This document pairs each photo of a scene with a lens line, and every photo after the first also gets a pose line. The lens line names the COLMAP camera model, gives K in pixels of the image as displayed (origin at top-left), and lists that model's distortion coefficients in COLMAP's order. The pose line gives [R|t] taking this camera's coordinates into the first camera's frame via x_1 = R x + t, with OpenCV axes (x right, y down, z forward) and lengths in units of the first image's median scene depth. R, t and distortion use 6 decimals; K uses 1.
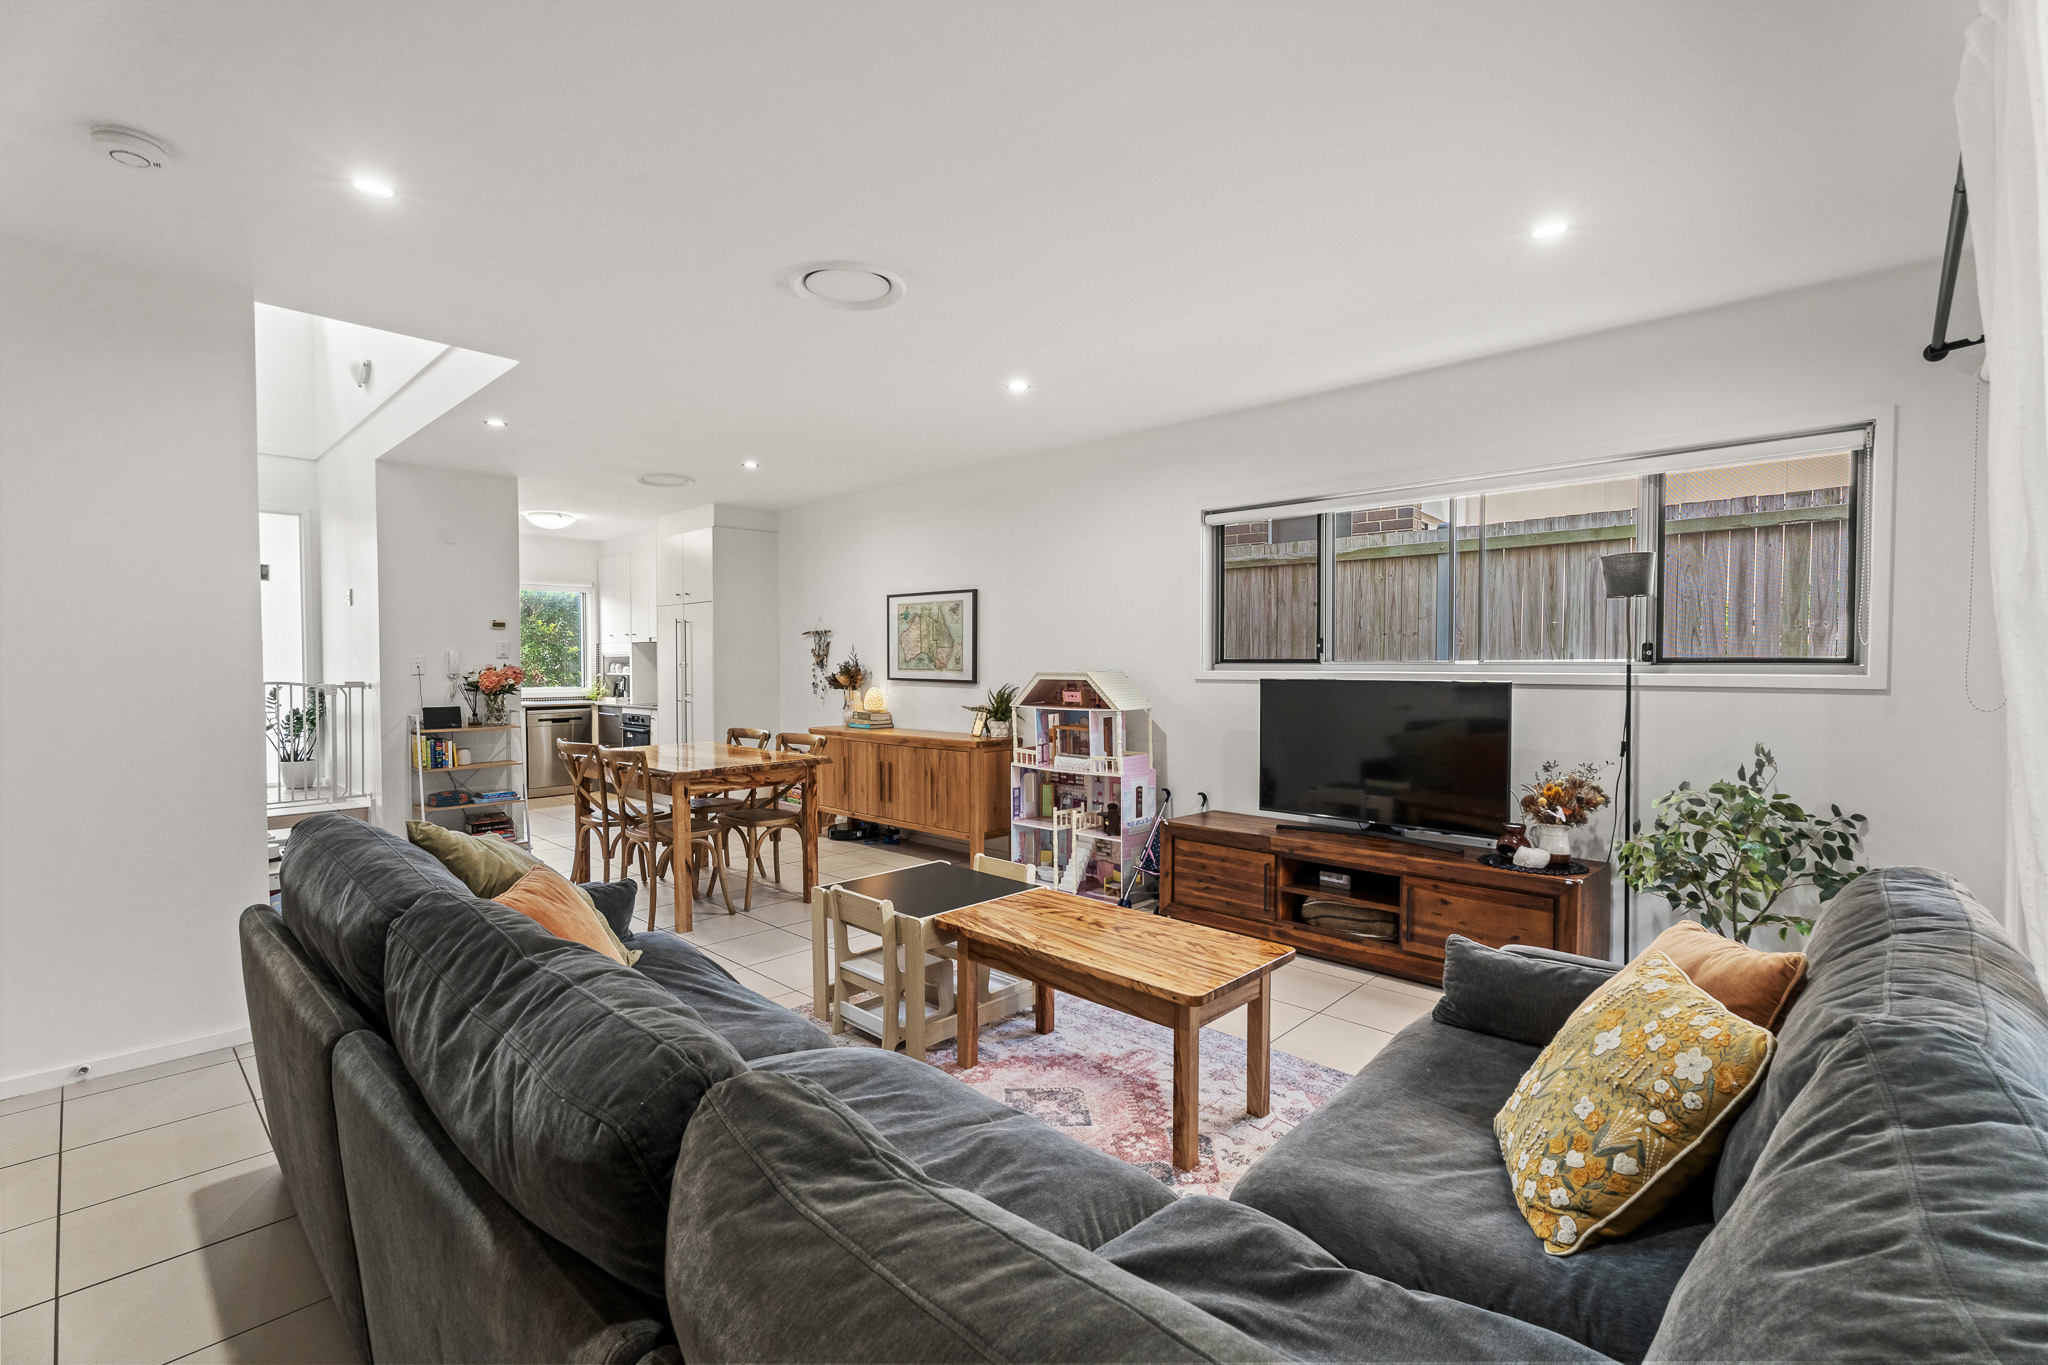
lens RADIAL K [[915.5, 0, 1025.8], [0, 915.5, 689.7], [0, 0, 1]] dist [0.001981, 0.000384]
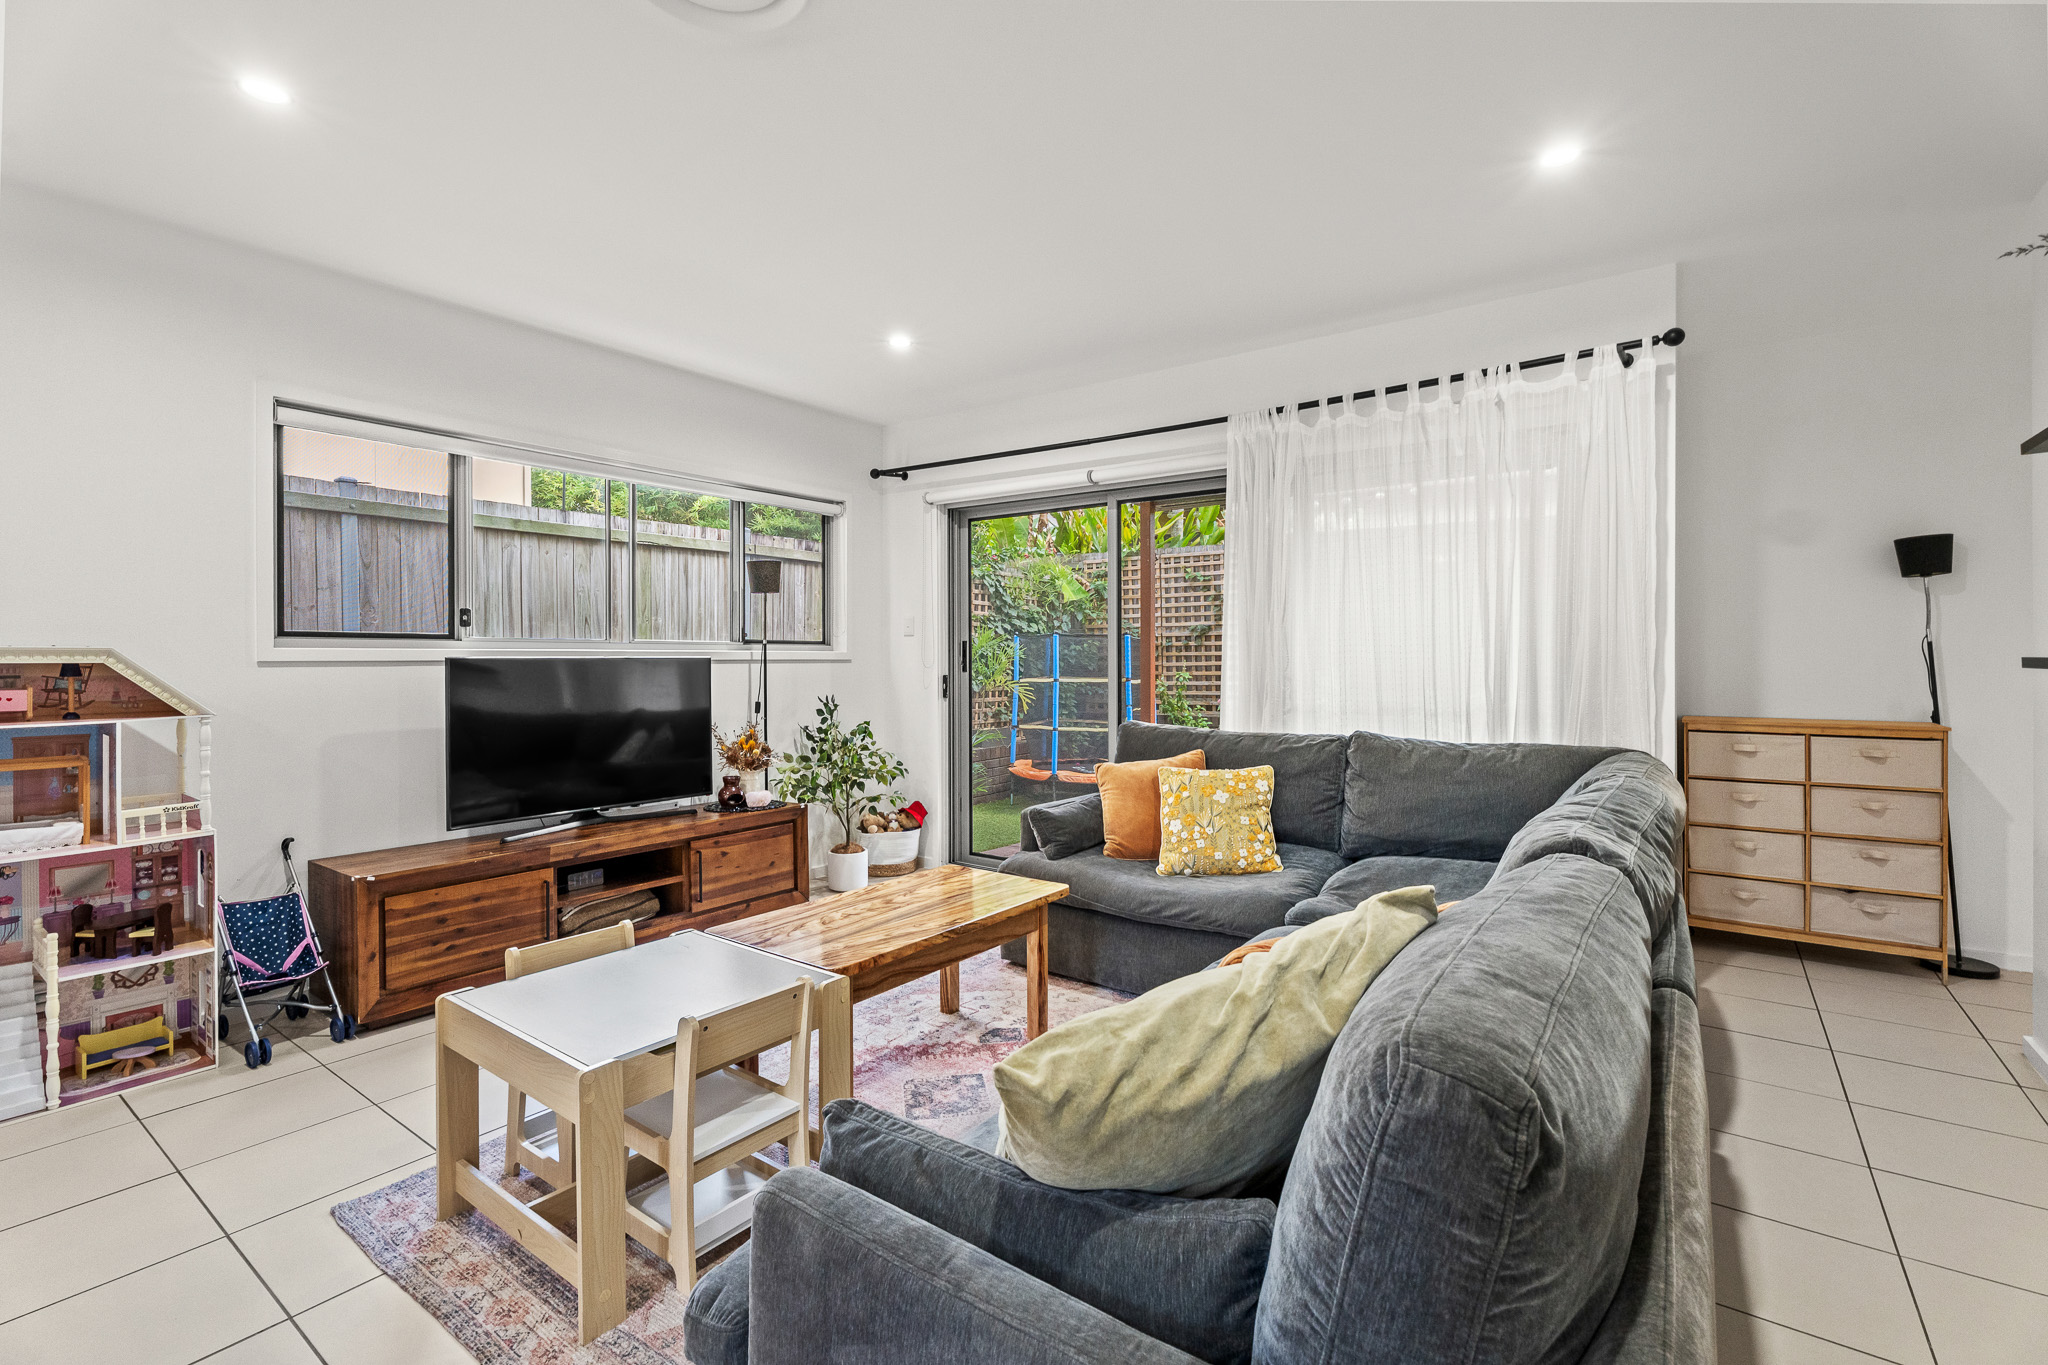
lens RADIAL K [[915.5, 0, 1023.8], [0, 915.5, 669.3], [0, 0, 1]] dist [0.001981, 0.000384]
pose [[-0.130286, -0.009799, 0.991428, -0.487995], [0.035479, 0.999265, 0.014539, 0.002865], [-0.990841, 0.037070, -0.129842, 0.545480]]
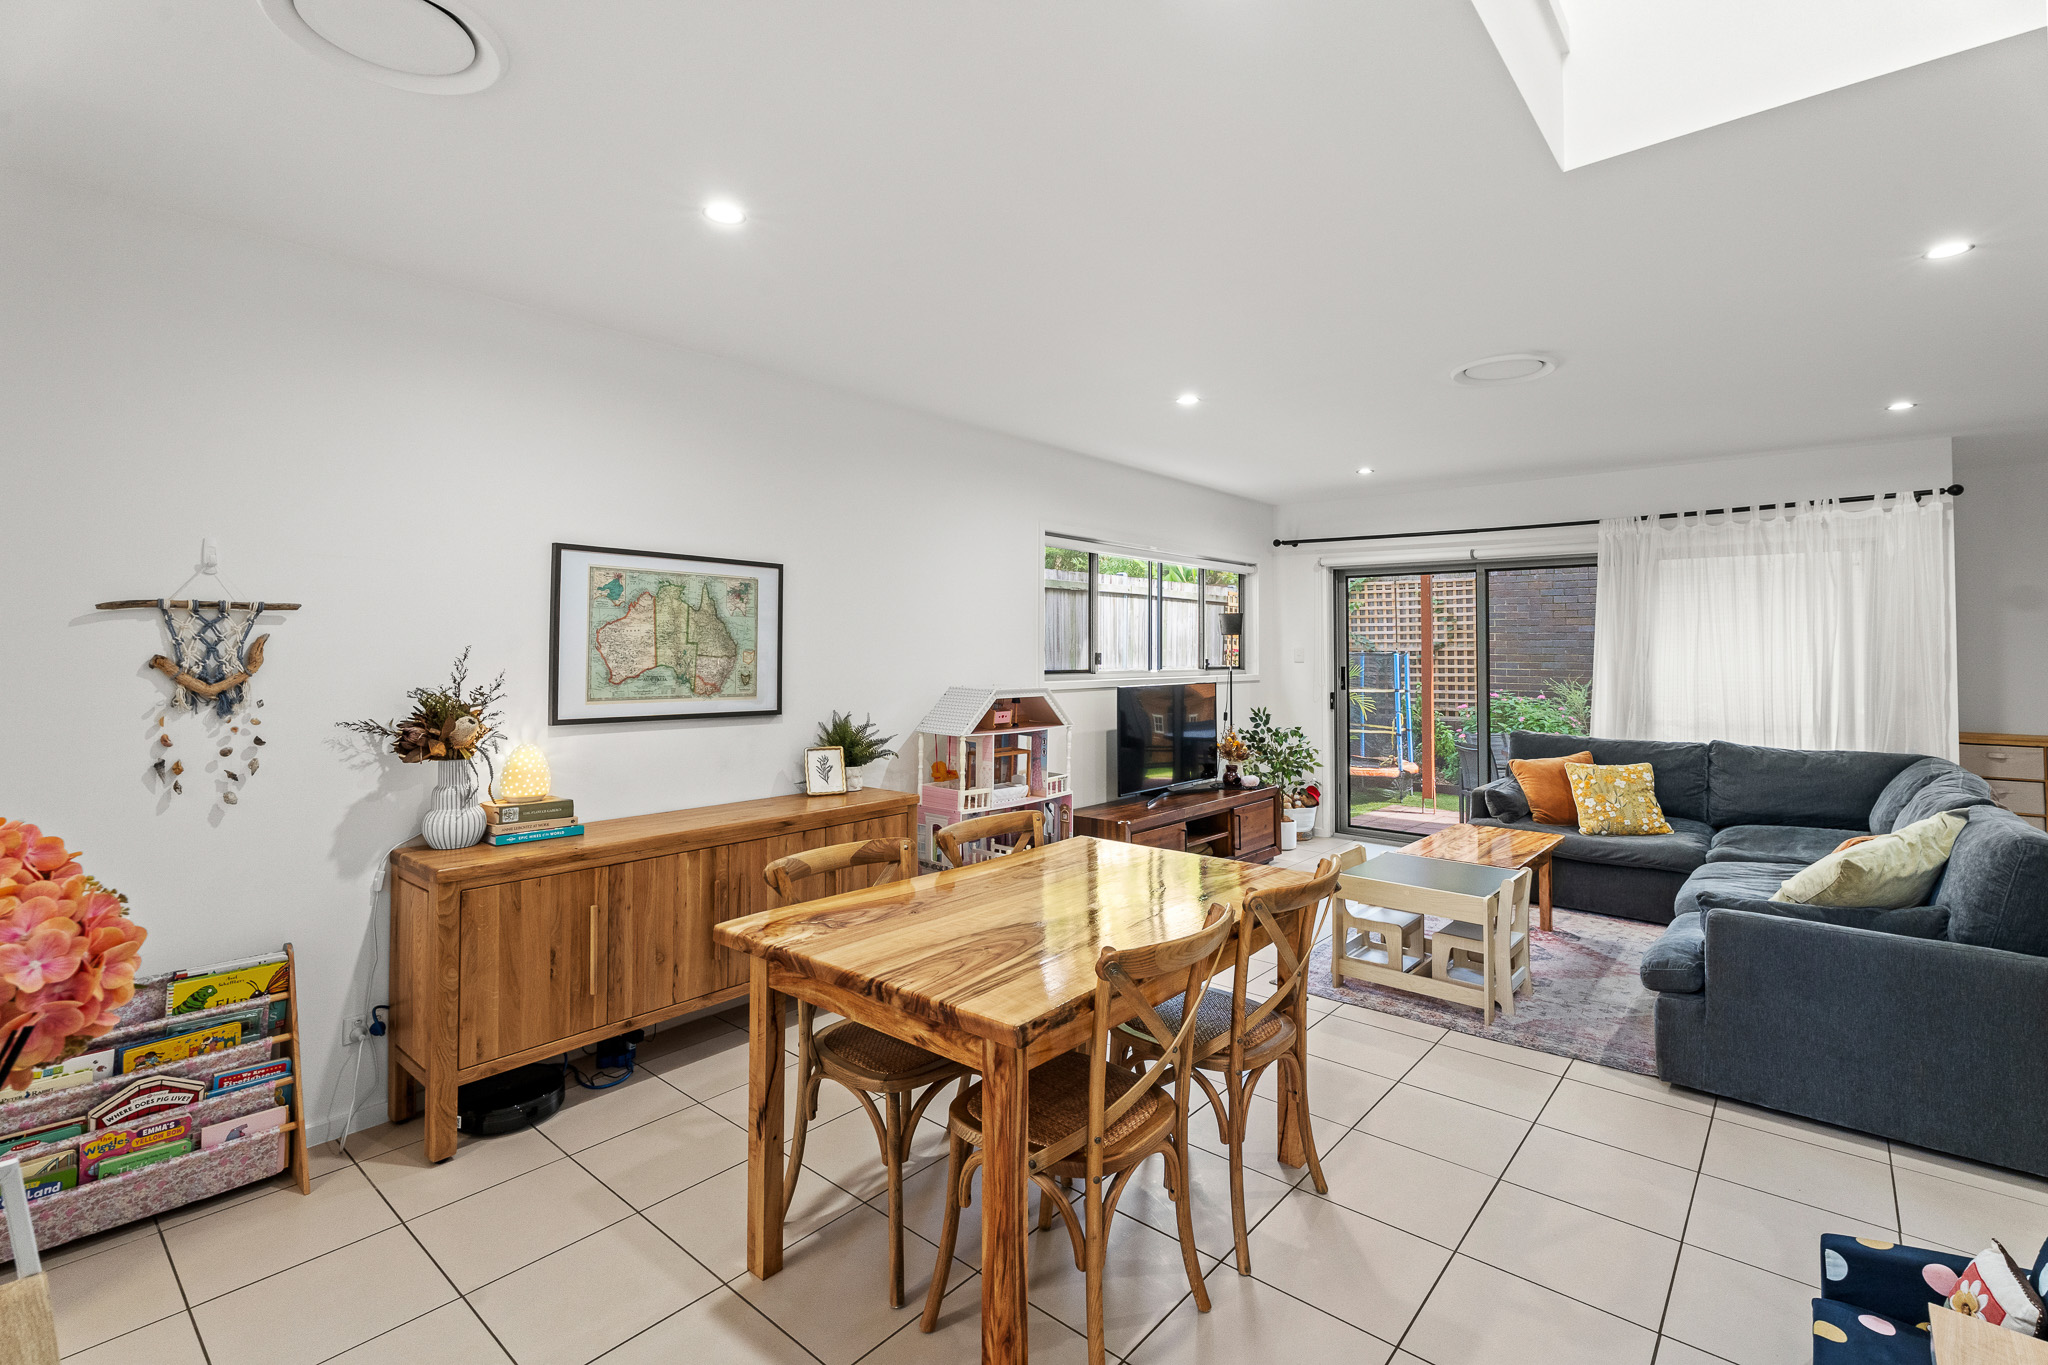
lens RADIAL K [[915.5, 0, 1042.6], [0, 915.5, 638.3], [0, 0, 1]] dist [0.001981, 0.000384]
pose [[-0.055573, 0.017490, 0.998301, -0.817688], [0.030128, 0.999421, -0.015833, -0.052015], [-0.998000, 0.029197, -0.056068, 1.013798]]
